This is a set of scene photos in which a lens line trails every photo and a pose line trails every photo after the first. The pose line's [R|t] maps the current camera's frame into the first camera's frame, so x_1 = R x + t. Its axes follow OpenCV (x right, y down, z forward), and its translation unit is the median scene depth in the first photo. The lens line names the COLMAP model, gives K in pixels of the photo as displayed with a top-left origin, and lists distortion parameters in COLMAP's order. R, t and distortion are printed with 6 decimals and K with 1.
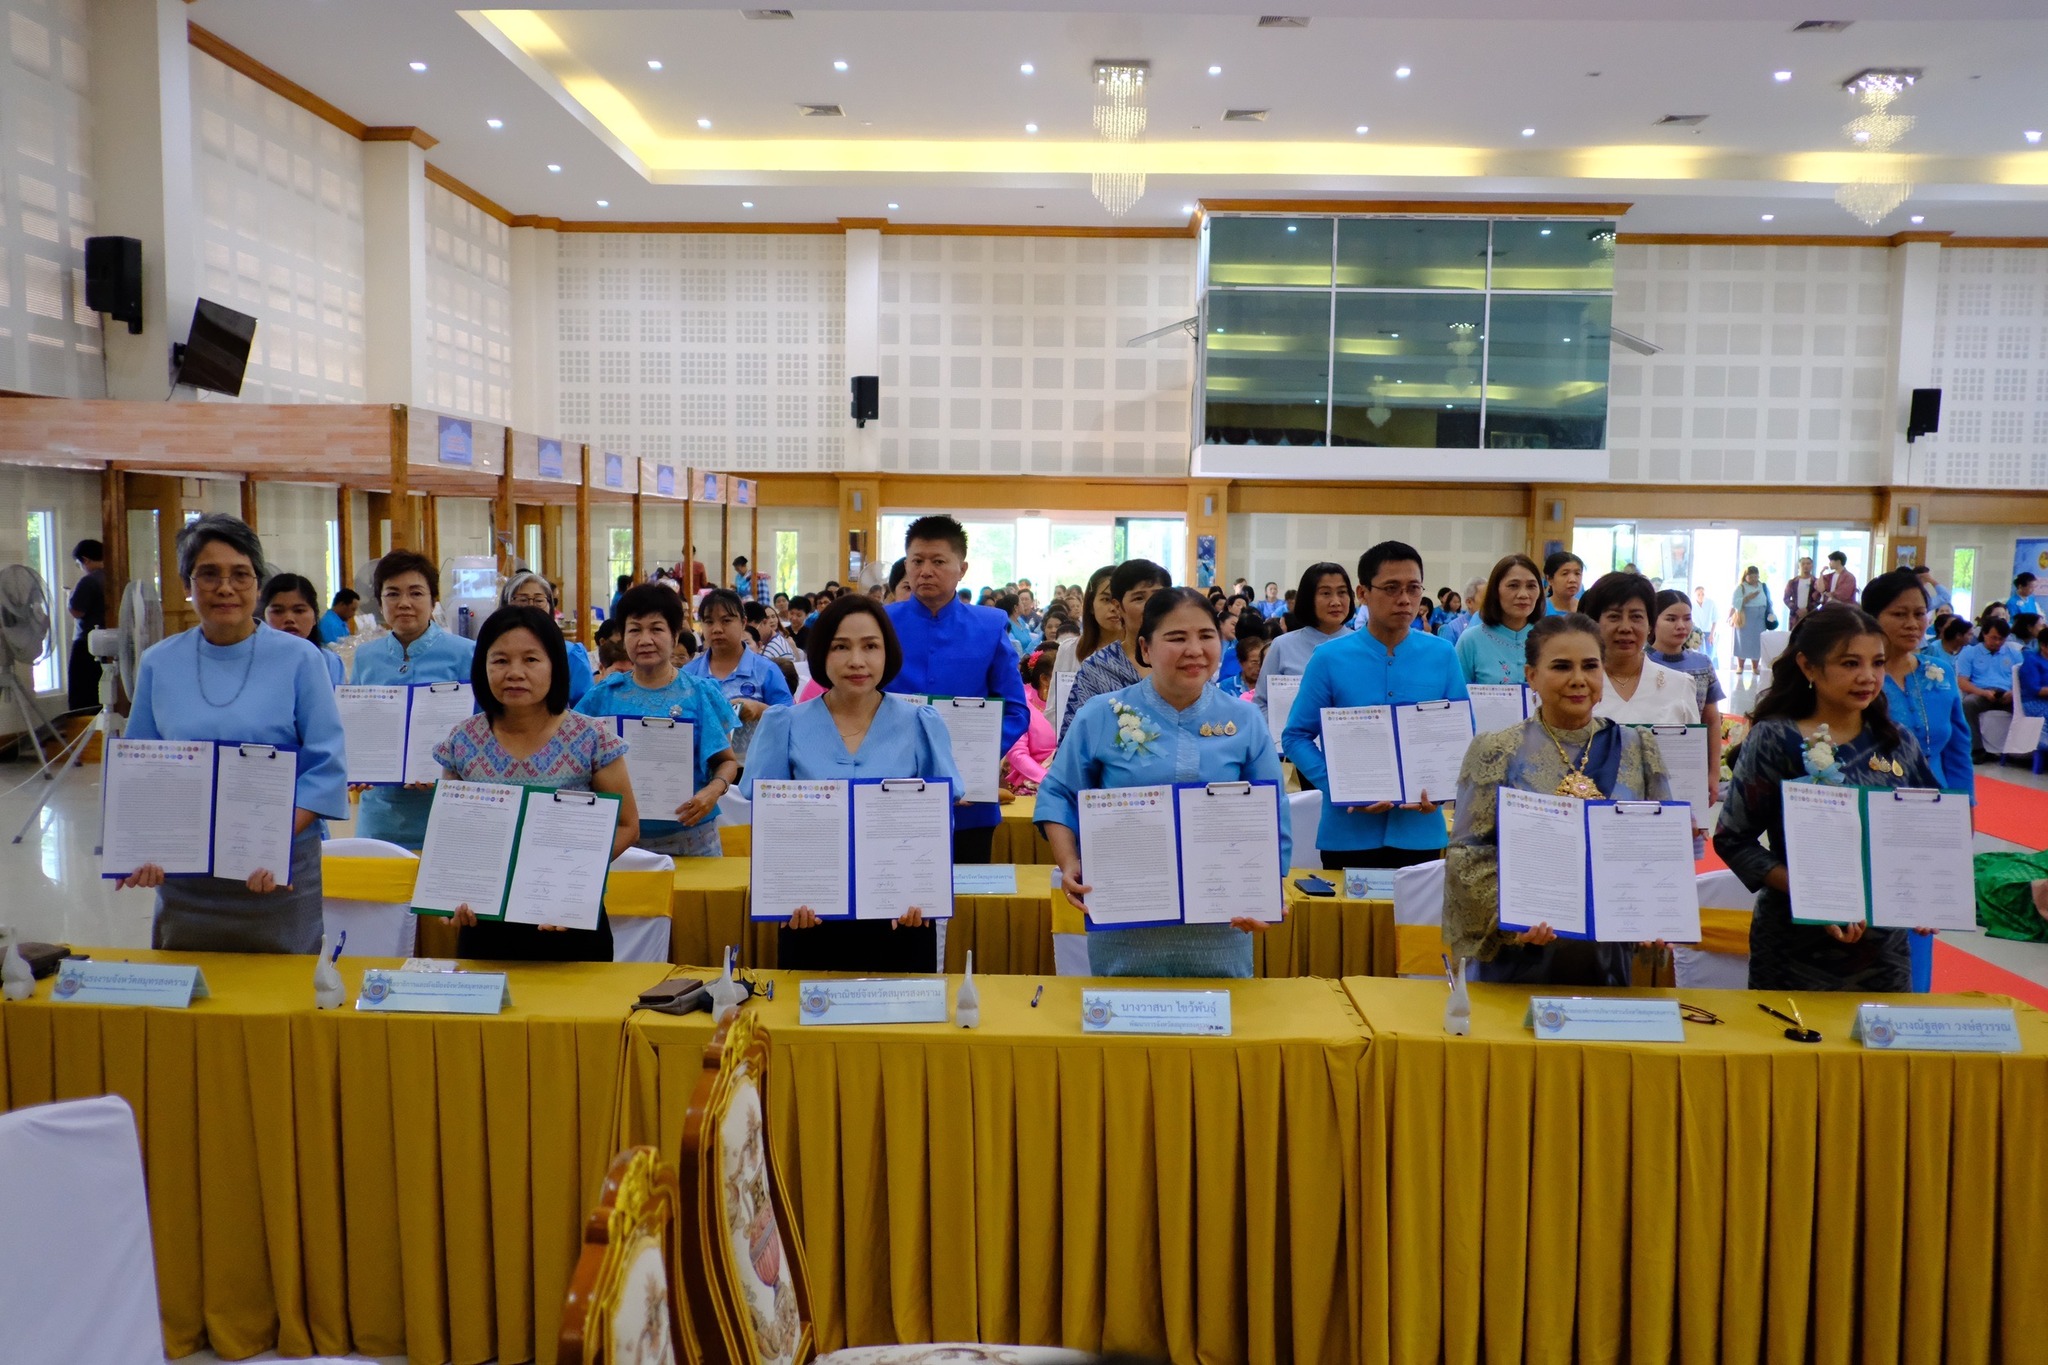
lens RADIAL K [[1618.6, 0, 1021.5], [0, 1618.6, 692.1], [0, 0, 1]] dist [-0.019377, 0.025230]
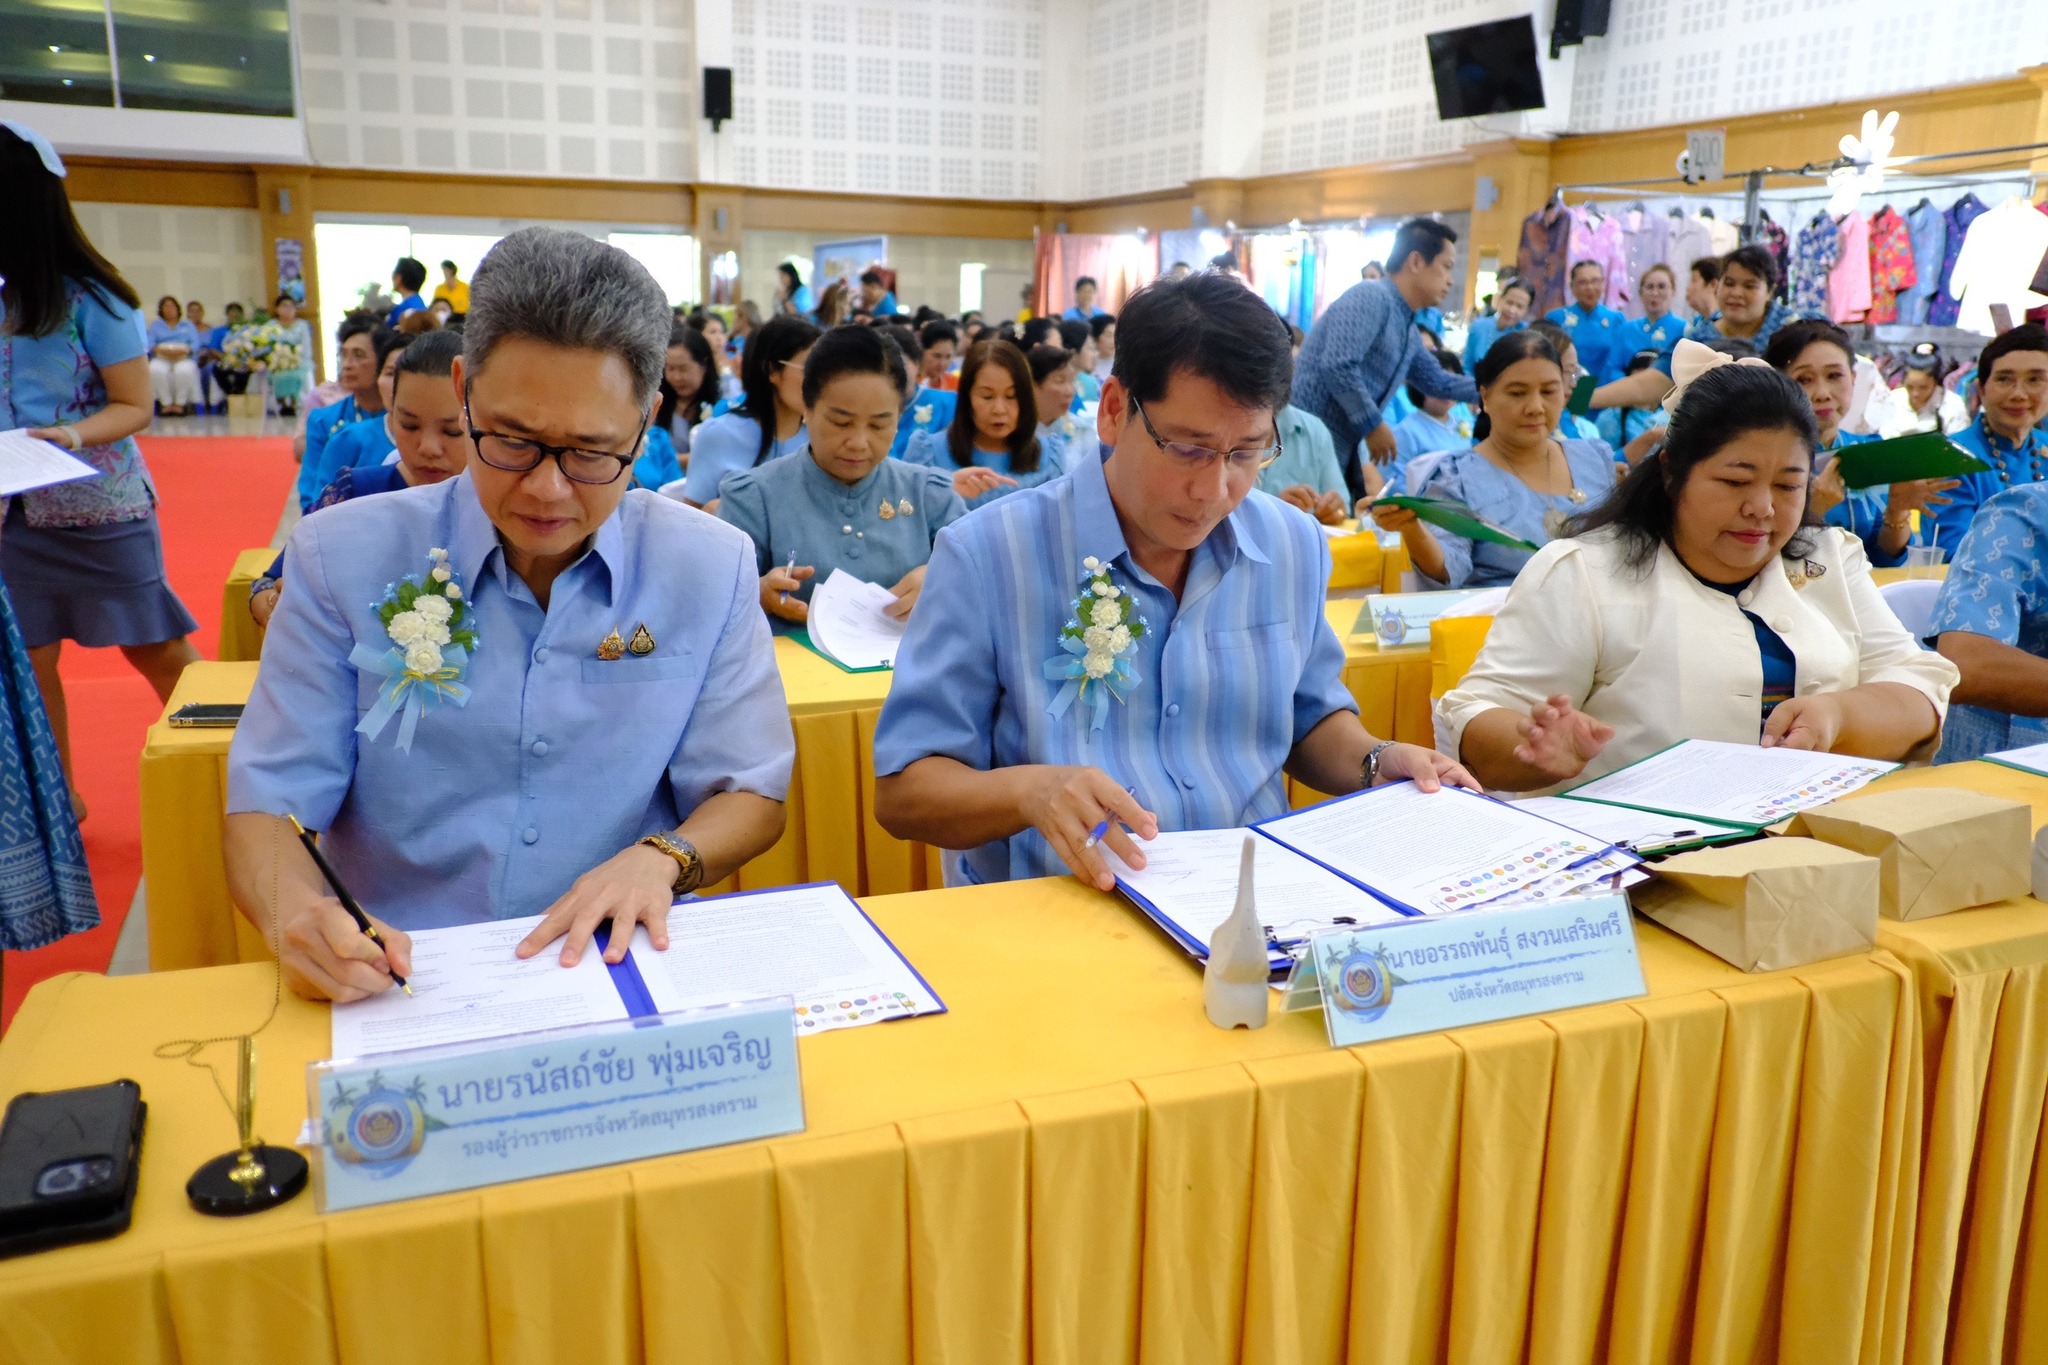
lens RADIAL K [[1618.6, 0, 1026.4], [0, 1618.6, 693.2], [0, 0, 1]] dist [-0.019377, 0.025230]
pose [[0.922807, -0.080141, 0.376836, 0.353335], [0.019407, 0.986553, 0.162285, 0.006940], [-0.384775, -0.142445, 0.911953, 0.089371]]
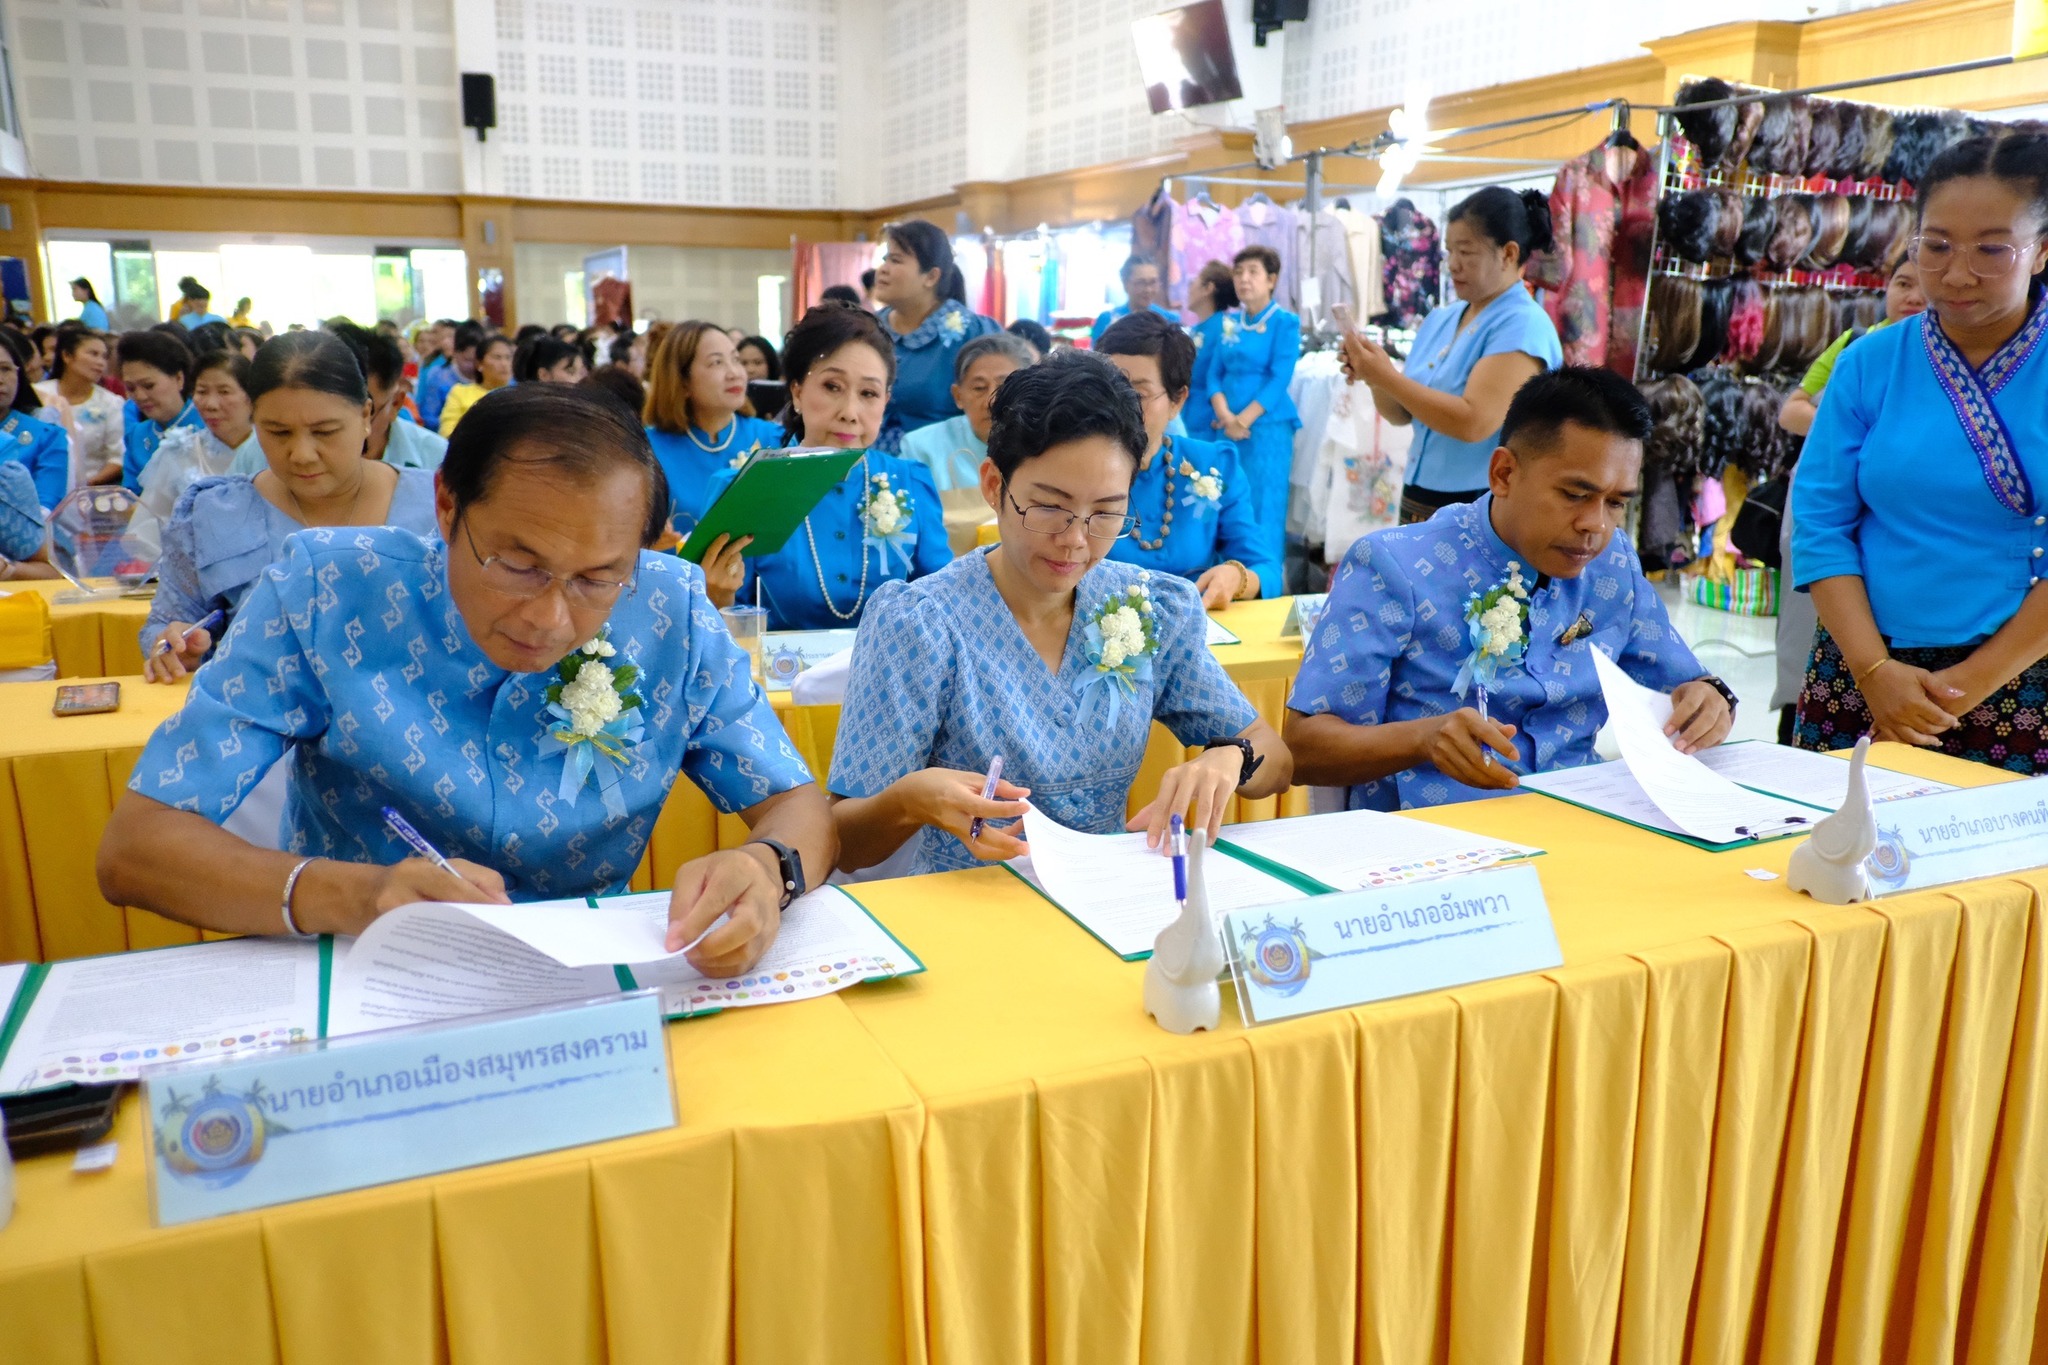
lens RADIAL K [[1618.6, 0, 1024.5], [0, 1618.6, 696.4], [0, 0, 1]] dist [-0.019377, 0.025230]
pose [[0.917899, -0.089747, 0.386531, 0.462666], [0.031365, 0.987450, 0.154789, 0.008956], [-0.395572, -0.129957, 0.909194, 0.087891]]
